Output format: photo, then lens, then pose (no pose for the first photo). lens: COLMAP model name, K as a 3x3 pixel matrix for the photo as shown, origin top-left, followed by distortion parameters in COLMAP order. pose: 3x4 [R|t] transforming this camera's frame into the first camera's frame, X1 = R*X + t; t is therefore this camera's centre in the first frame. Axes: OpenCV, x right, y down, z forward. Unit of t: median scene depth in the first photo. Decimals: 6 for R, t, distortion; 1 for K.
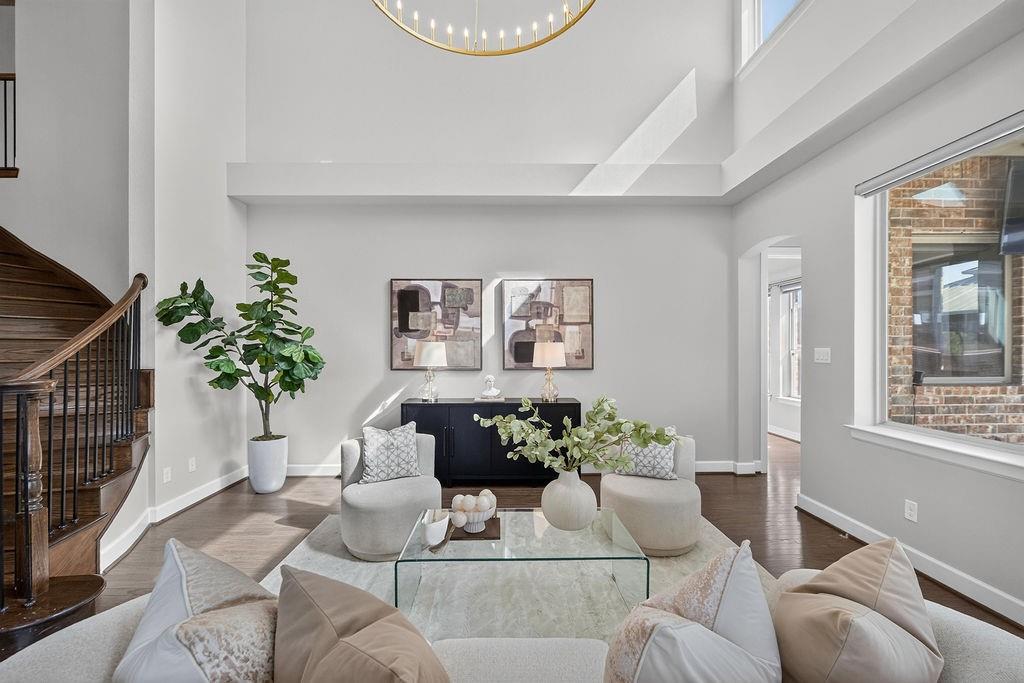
lens RADIAL K [[421.8, 0, 507.7], [0, 421.8, 350.0], [0, 0, 1]] dist [-0.000172, 0.000141]
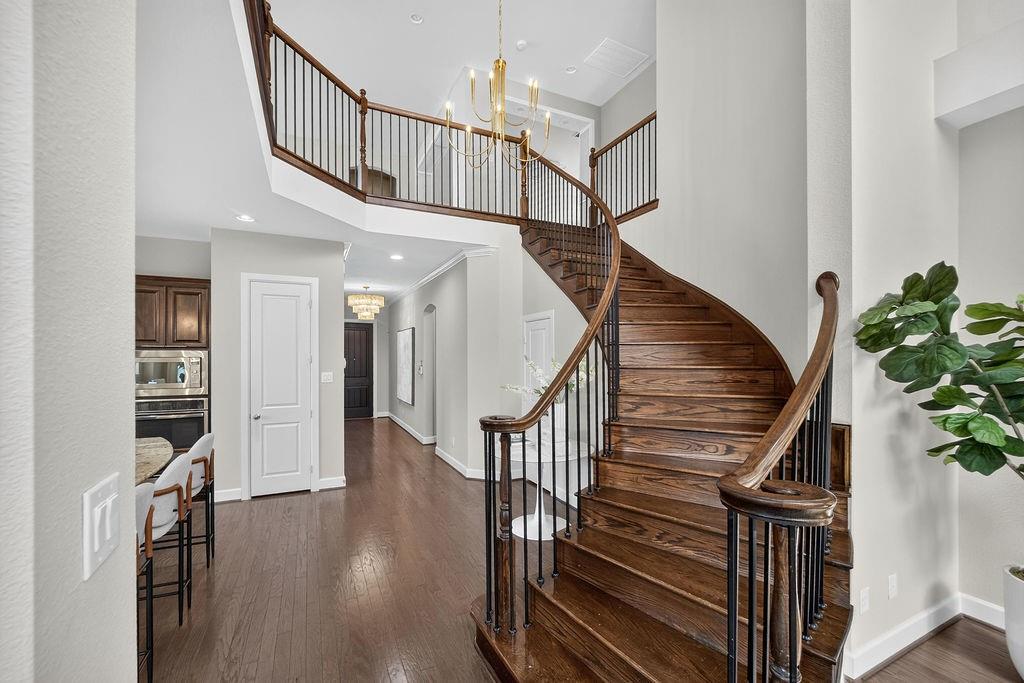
lens RADIAL K [[421.8, 0, 509.5], [0, 421.8, 352.2], [0, 0, 1]] dist [-0.000172, 0.000141]
pose [[0.427787, -0.005373, -0.903864, -0.445618], [-0.006267, 0.999941, -0.008910, -0.044856], [0.903858, 0.009476, 0.427728, 0.263886]]
